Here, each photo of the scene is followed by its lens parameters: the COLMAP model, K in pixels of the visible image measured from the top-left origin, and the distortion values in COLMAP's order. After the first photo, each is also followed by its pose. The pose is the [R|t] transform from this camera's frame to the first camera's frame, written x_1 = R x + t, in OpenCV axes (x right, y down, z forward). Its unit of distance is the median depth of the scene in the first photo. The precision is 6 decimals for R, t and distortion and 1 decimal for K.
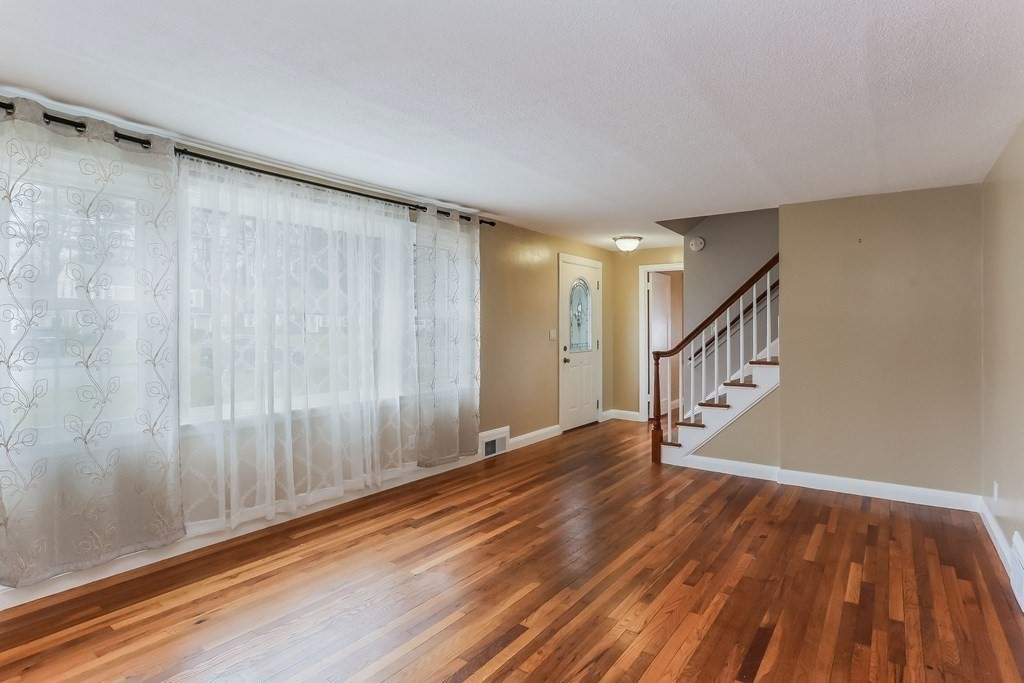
lens RADIAL K [[532.8, 0, 504.1], [0, 532.8, 332.8], [0, 0, 1]] dist [-0.042467, 0.001585]
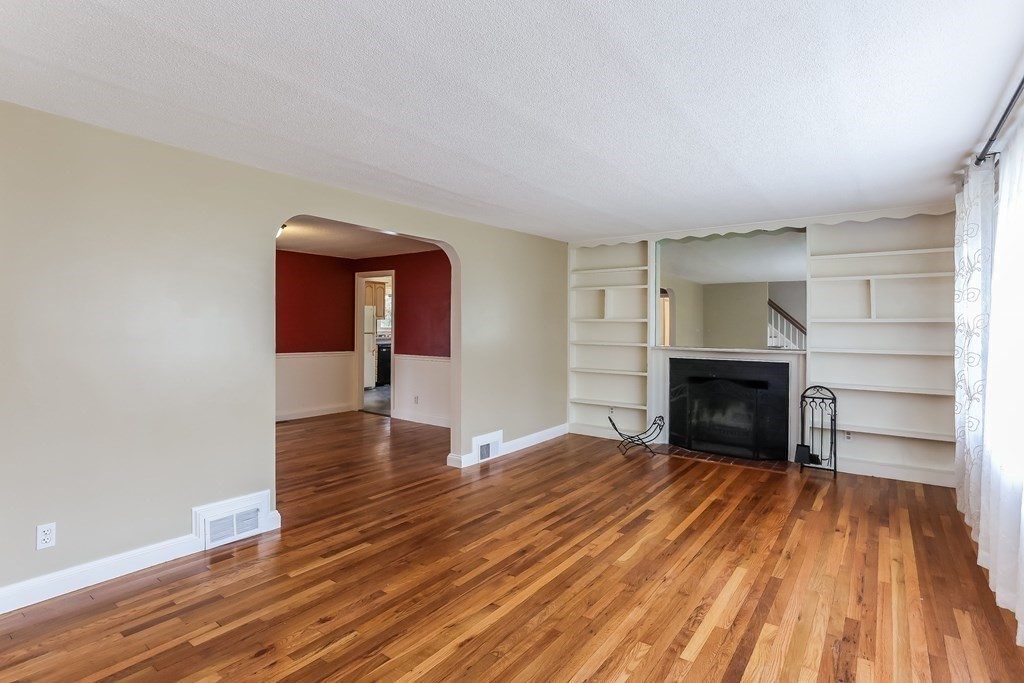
lens RADIAL K [[514.7, 0, 510.8], [0, 514.7, 325.0], [0, 0, 1]] dist [-0.025070, 0.000772]
pose [[-0.999972, -0.007355, 0.001312, 0.222176], [-0.007350, 0.999964, 0.004303, -0.018467], [-0.001344, 0.004293, -0.999990, 1.554662]]
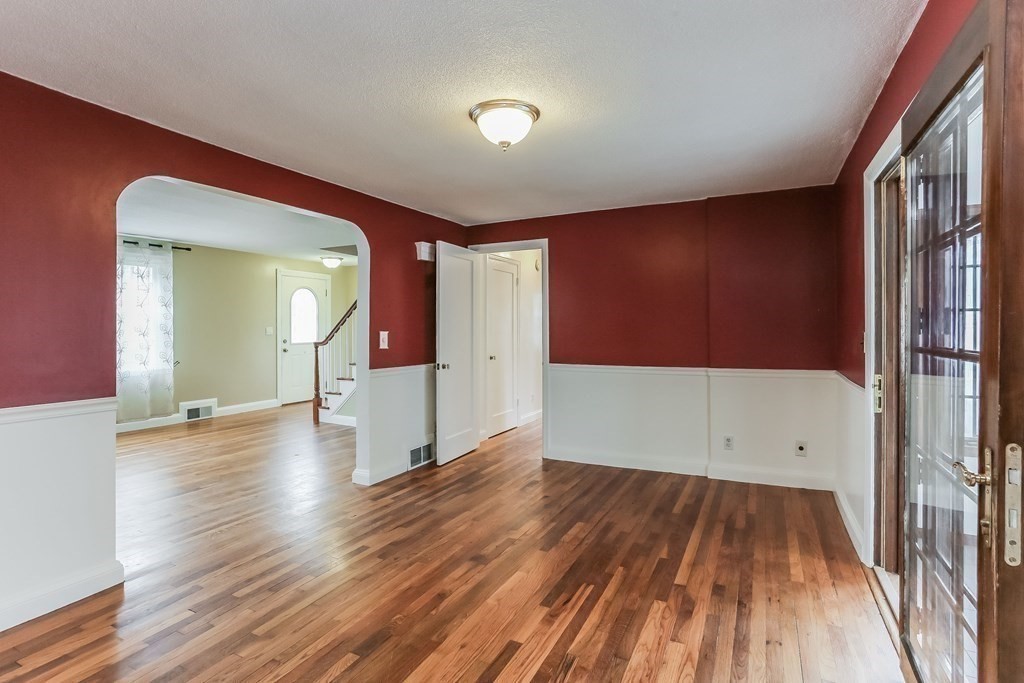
lens RADIAL K [[511.8, 0, 508.2], [0, 511.8, 331.4], [0, 0, 1]] dist [-0.055773, 0.036765]
pose [[0.986588, 0.000014, 0.163232, 0.800998], [0.000471, 0.999996, -0.002935, 0.015926], [-0.163231, 0.002972, 0.986583, -0.568938]]
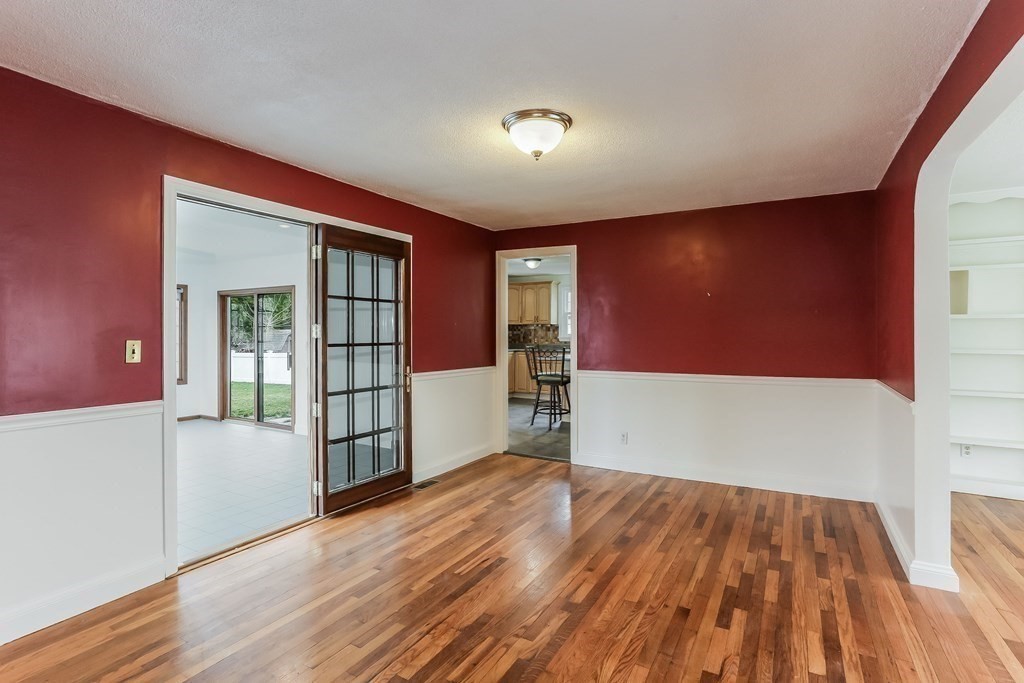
lens RADIAL K [[511.8, 0, 508.2], [0, 511.8, 331.4], [0, 0, 1]] dist [-0.055773, 0.036765]
pose [[-0.993847, -0.001102, -0.110760, 1.033493], [-0.001758, 0.999981, 0.005827, -0.000962], [0.110752, 0.005986, -0.993830, 0.846327]]
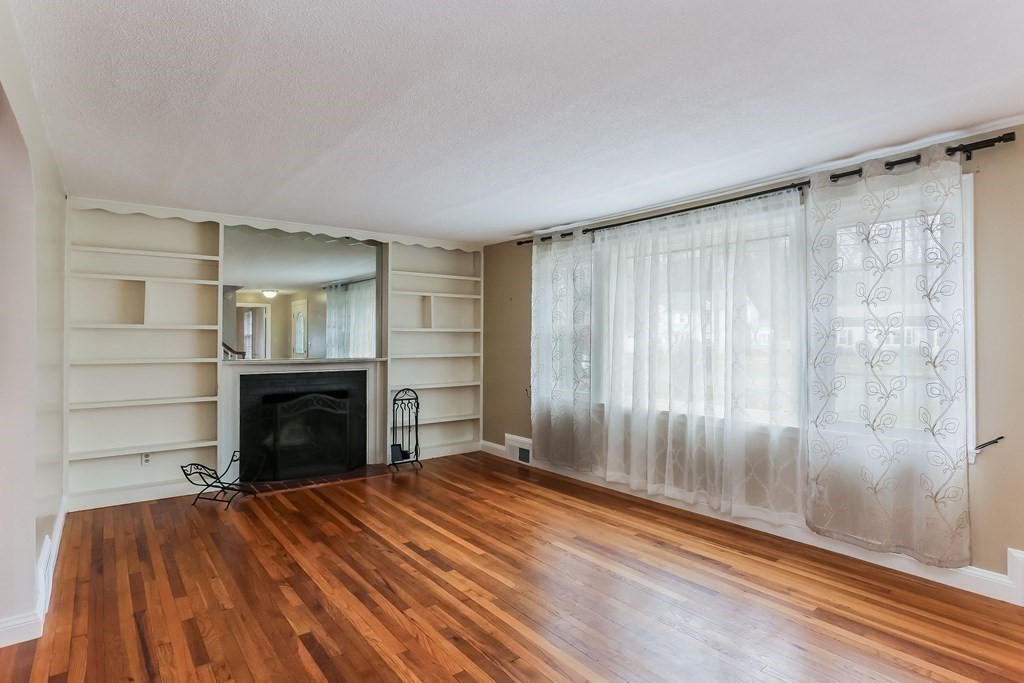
lens RADIAL K [[532.8, 0, 504.1], [0, 532.8, 332.8], [0, 0, 1]] dist [-0.042467, 0.001585]
pose [[-0.272009, -0.008284, -0.962259, 0.807986], [-0.010187, 0.999932, -0.005729, -0.016320], [0.962241, 0.008244, -0.272075, 0.945477]]
